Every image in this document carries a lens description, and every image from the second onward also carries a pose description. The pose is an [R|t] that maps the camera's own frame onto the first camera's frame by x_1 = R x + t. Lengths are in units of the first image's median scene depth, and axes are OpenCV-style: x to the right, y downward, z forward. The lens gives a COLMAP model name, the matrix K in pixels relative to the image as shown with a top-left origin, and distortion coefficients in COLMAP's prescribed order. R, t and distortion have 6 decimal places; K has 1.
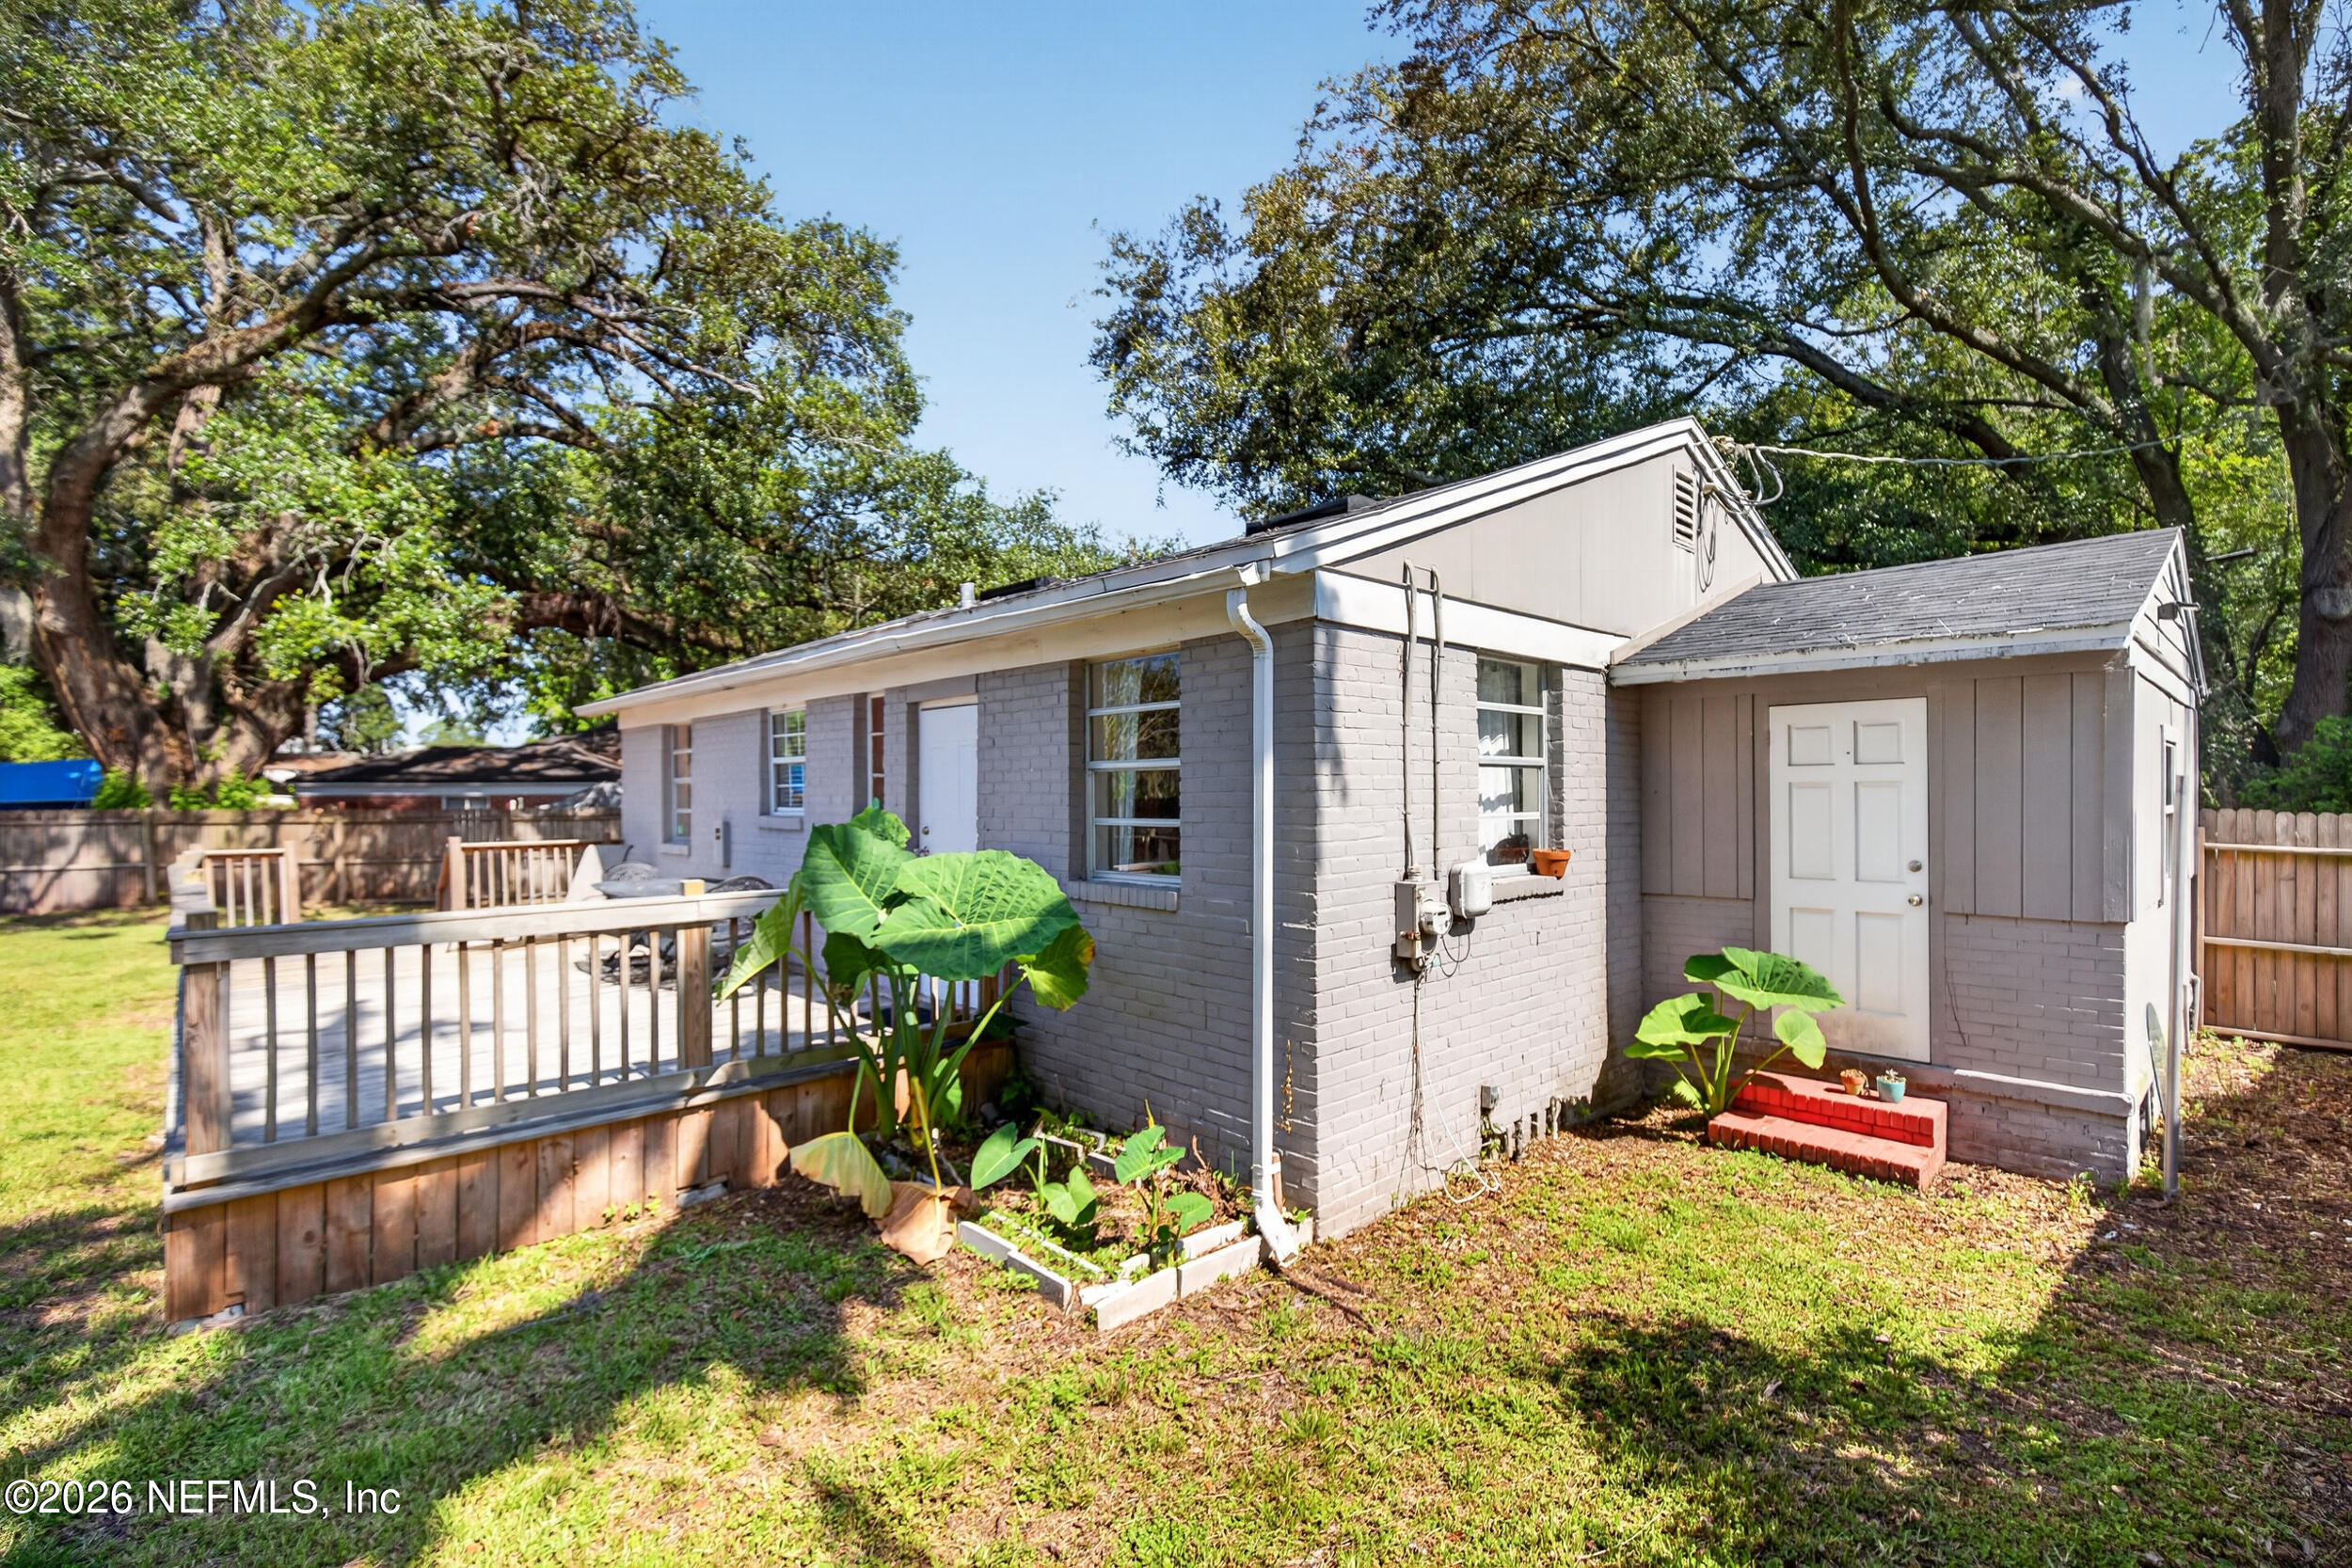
lens RADIAL K [[1047.6, 0, 1193.0], [0, 1047.6, 792.5], [0, 0, 1]] dist [-0.000781, 0.000269]
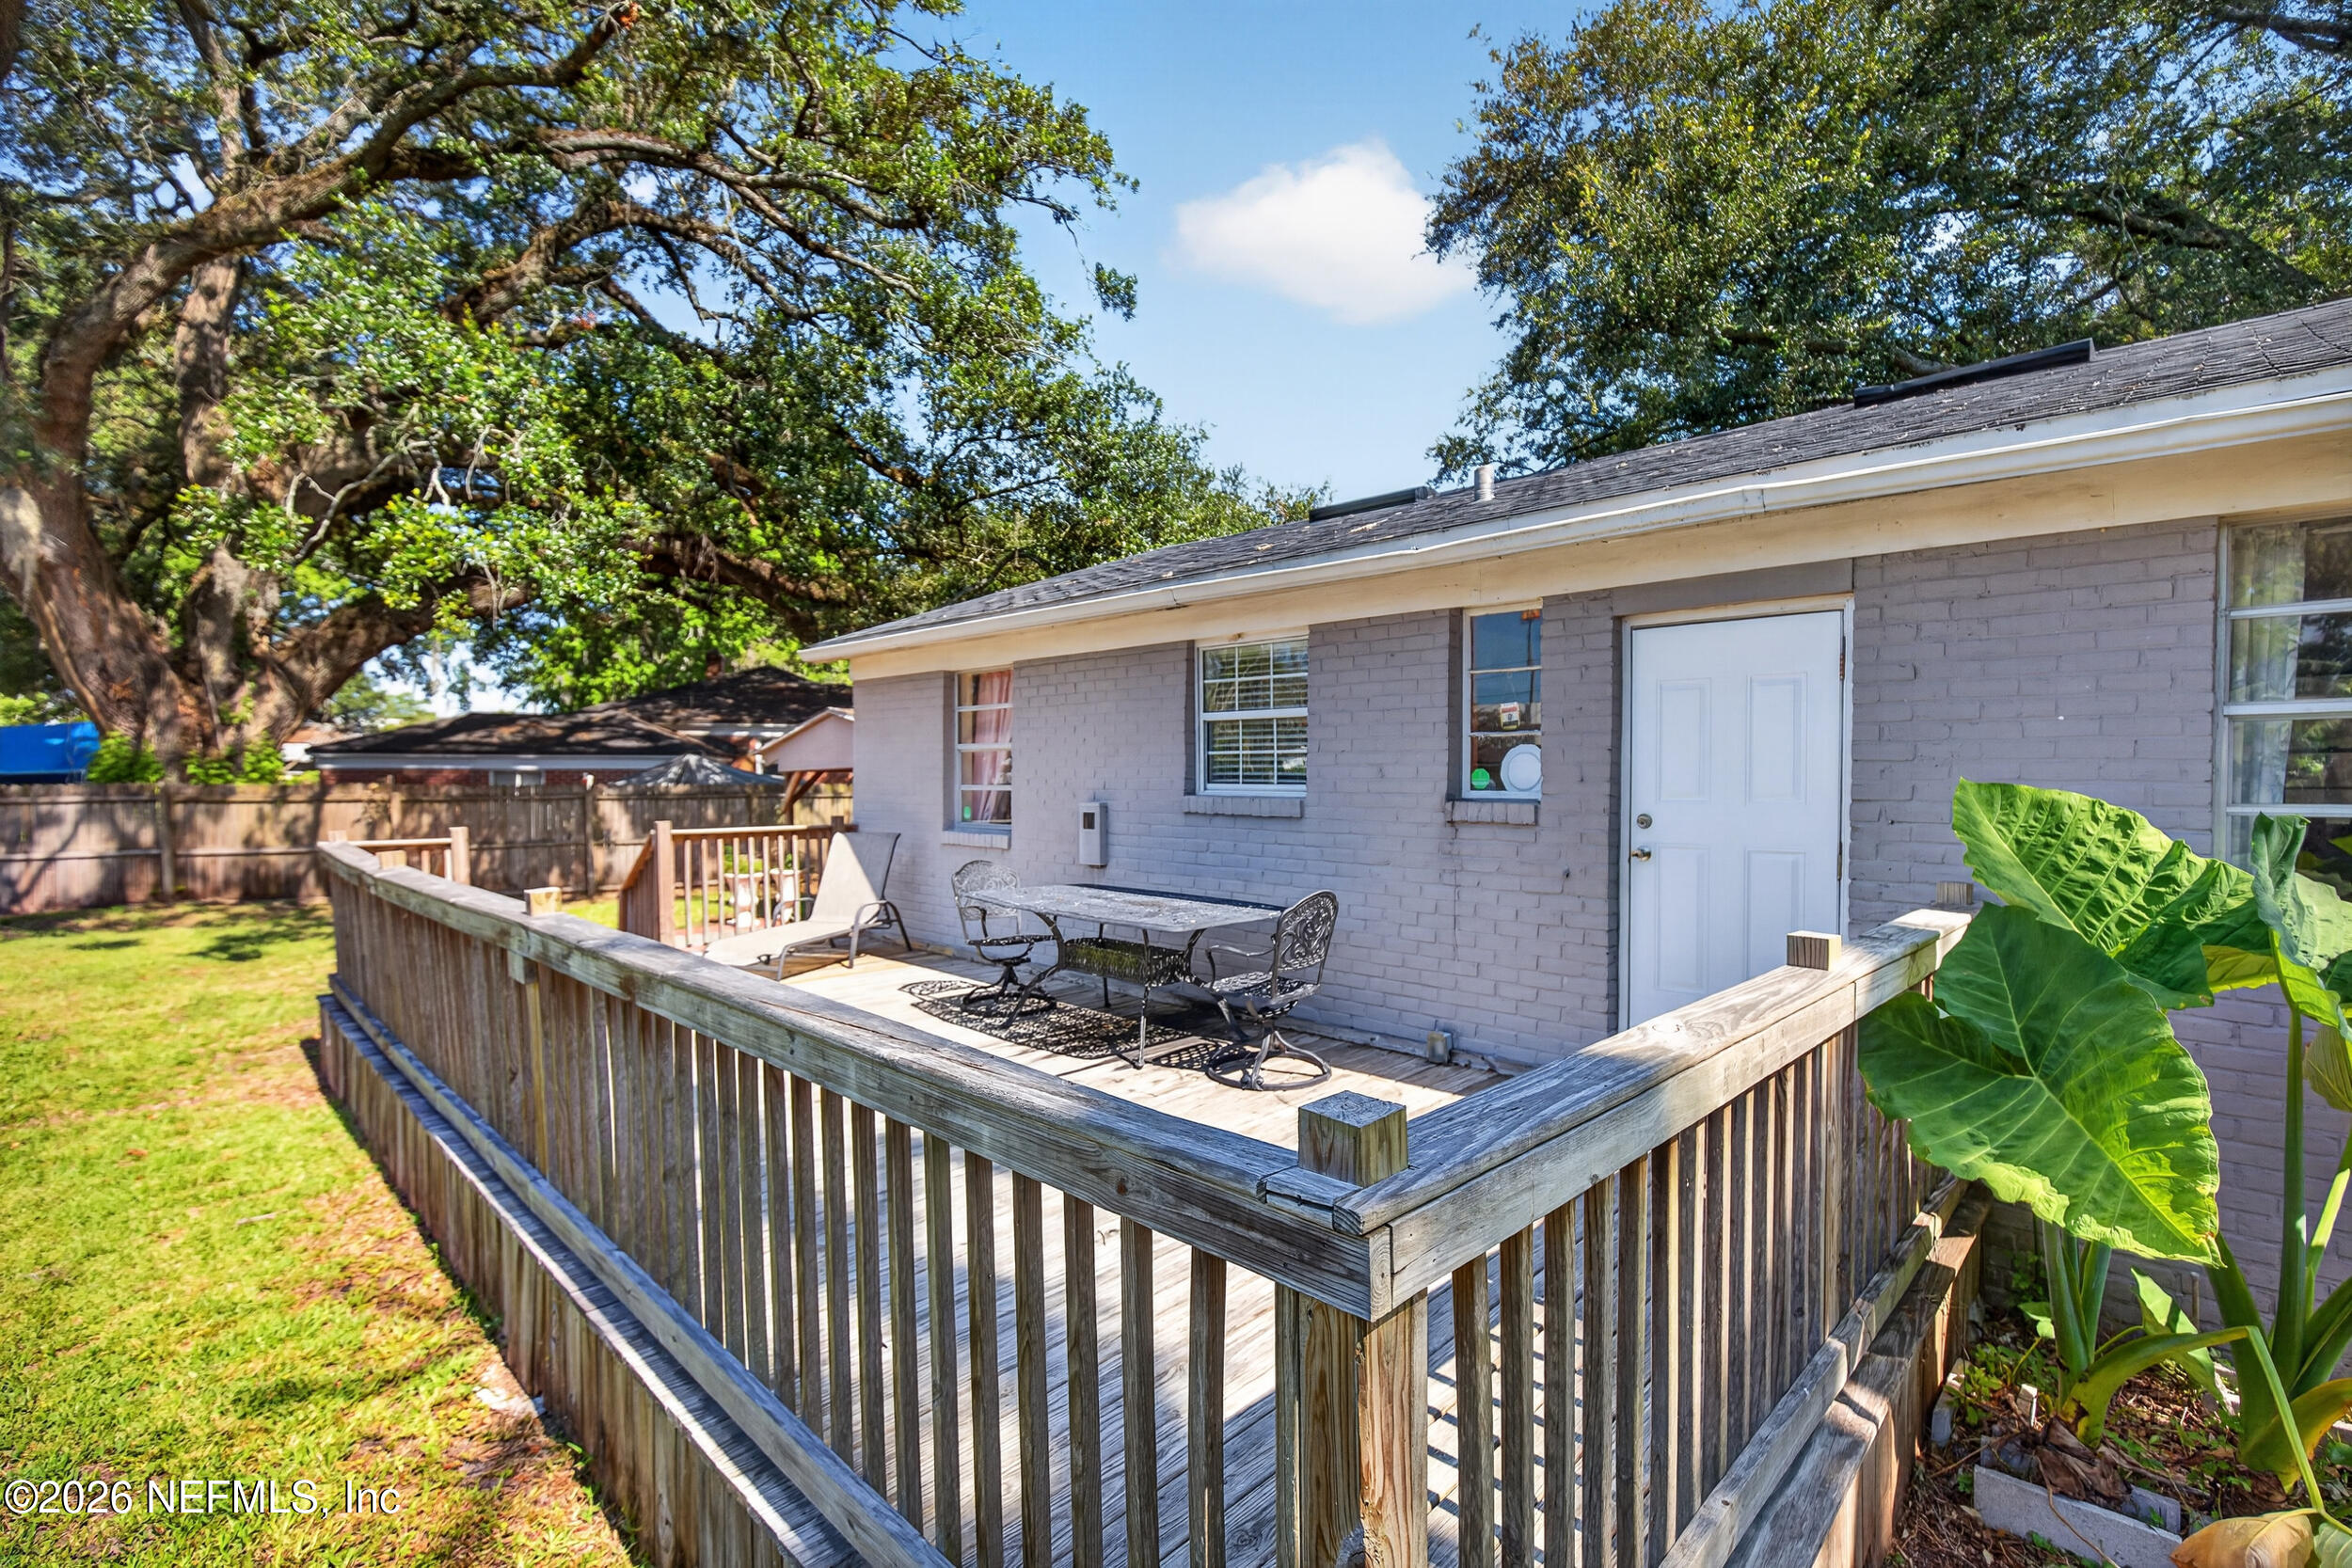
lens RADIAL K [[1049.4, 0, 1210.9], [0, 1049.4, 791.6], [0, 0, 1]] dist [-0.003670, -0.001295]
pose [[0.998966, 0.006177, 0.045050, -0.226319], [-0.006929, 0.999839, 0.016554, 0.004326], [-0.044940, -0.016849, 0.998848, 0.158978]]
